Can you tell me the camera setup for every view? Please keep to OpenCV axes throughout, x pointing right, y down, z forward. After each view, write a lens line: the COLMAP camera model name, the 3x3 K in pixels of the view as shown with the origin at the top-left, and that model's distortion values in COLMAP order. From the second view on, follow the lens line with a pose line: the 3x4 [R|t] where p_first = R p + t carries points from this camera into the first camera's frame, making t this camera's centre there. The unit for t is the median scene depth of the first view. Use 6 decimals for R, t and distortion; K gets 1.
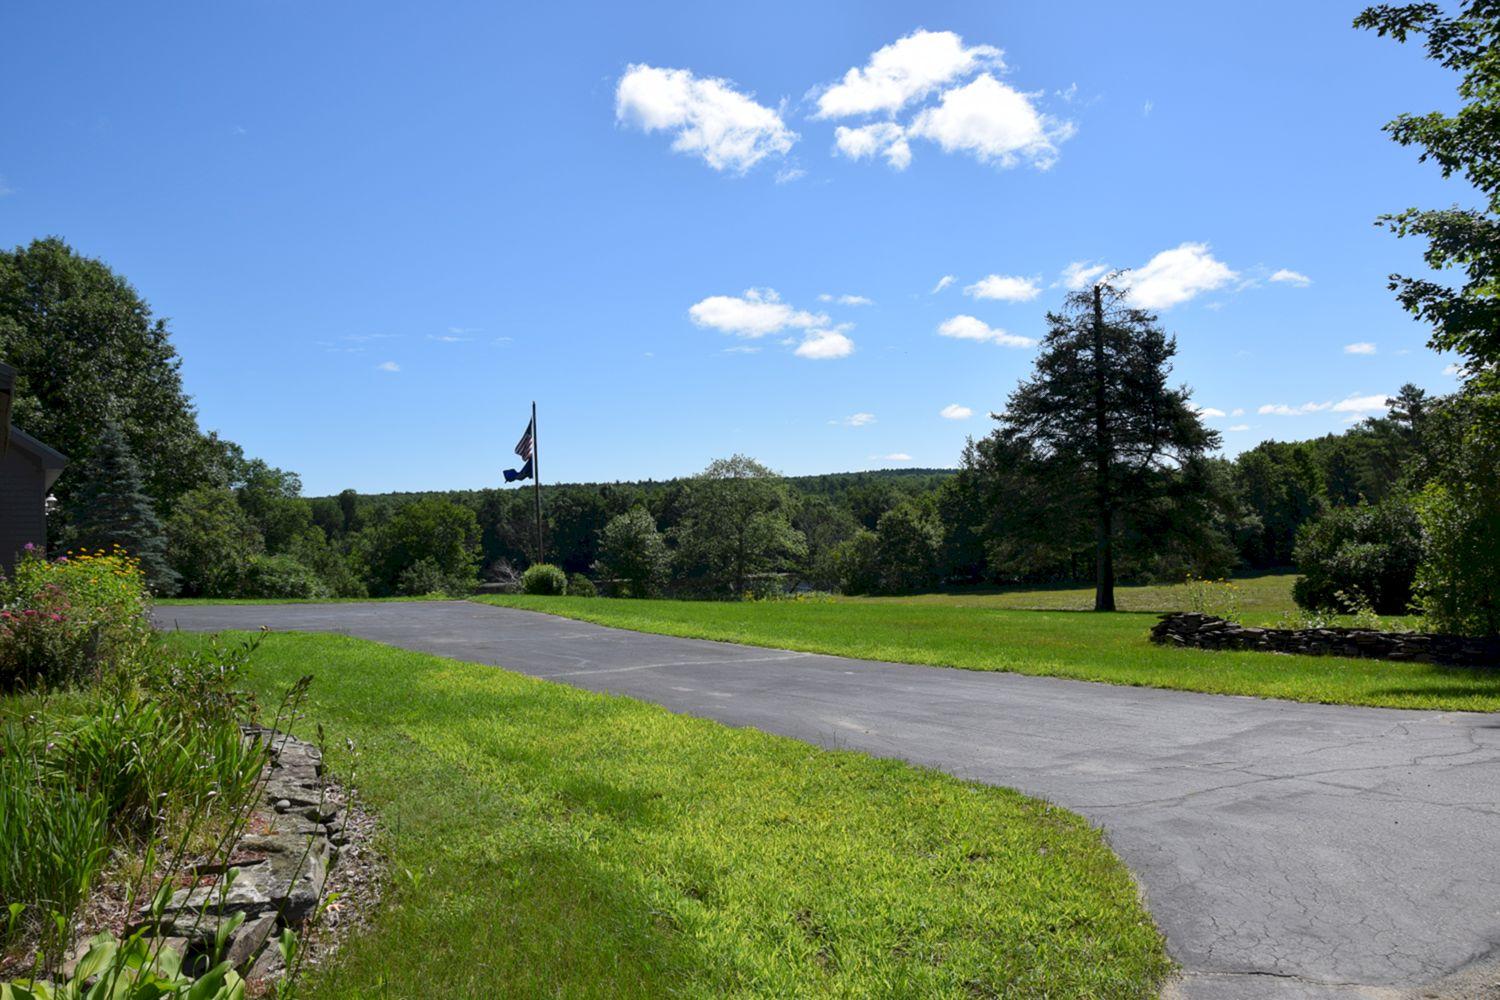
lens RADIAL K [[1166.7, 0, 745.7], [0, 1166.7, 497.2], [0, 0, 1]] dist [-0.157188, 0.105146]
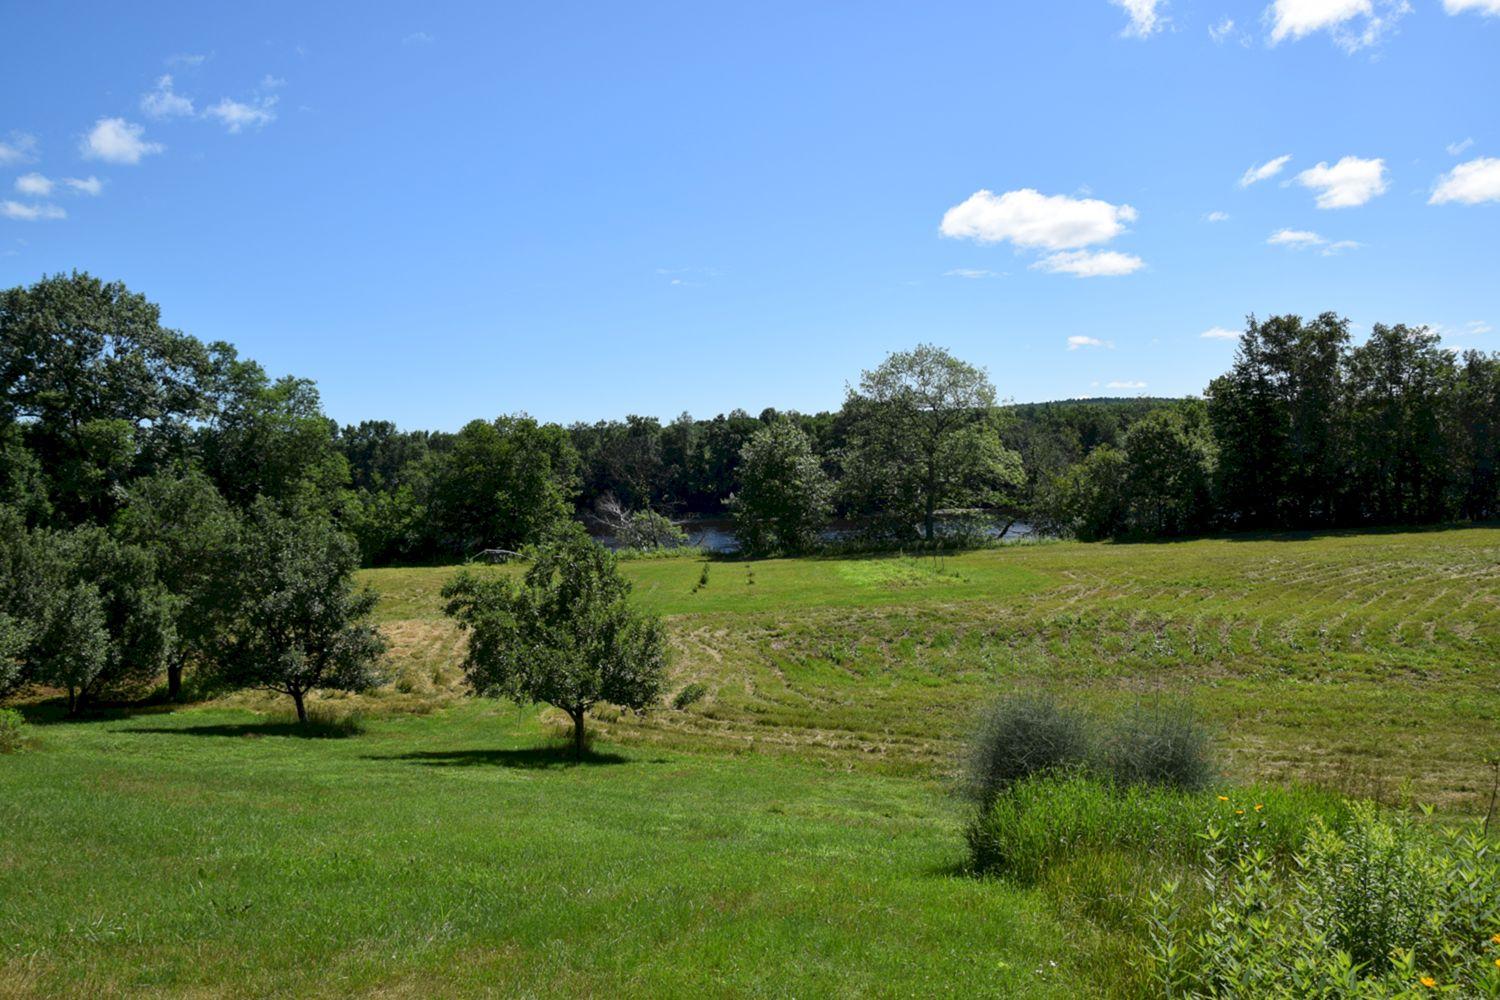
lens RADIAL K [[1166.7, 0, 744.7], [0, 1166.7, 498.8], [0, 0, 1]] dist [-0.157188, 0.105146]
pose [[0.987895, -0.008168, -0.154912, -0.007433], [0.016923, 0.998328, 0.055279, 0.018950], [0.154201, -0.057231, 0.986381, 0.317052]]
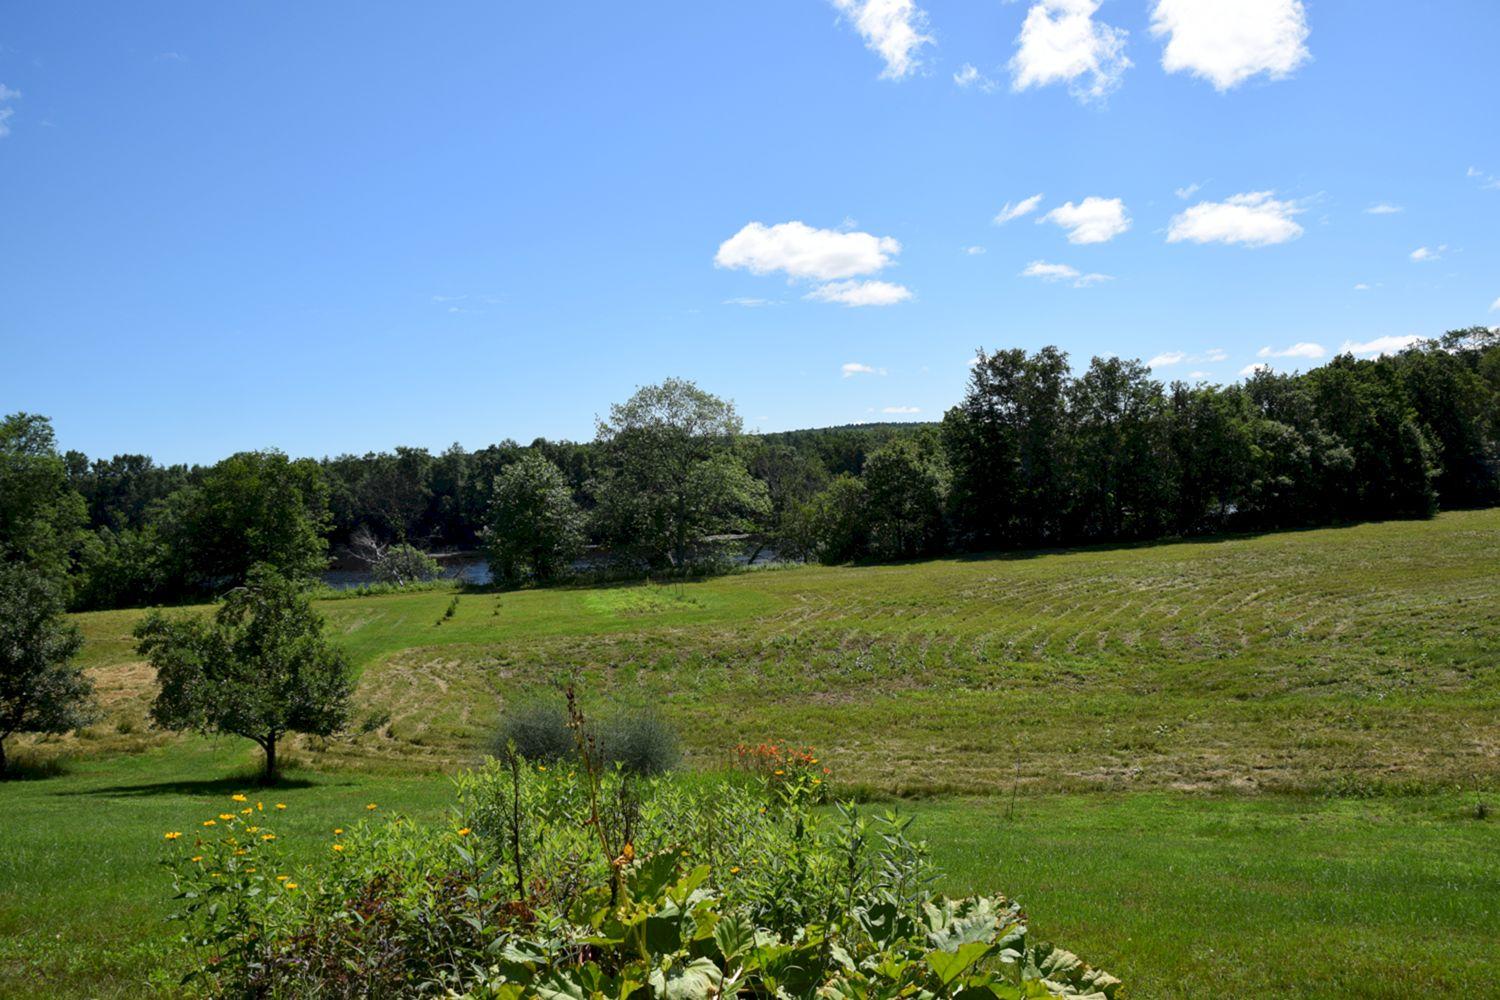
lens RADIAL K [[1166.7, 0, 746.2], [0, 1166.7, 502.0], [0, 0, 1]] dist [-0.157188, 0.105146]
pose [[0.999177, -0.028068, 0.029298, 0.017943], [0.026914, 0.998874, 0.039071, 0.016153], [-0.030361, -0.038251, 0.998807, 0.296743]]
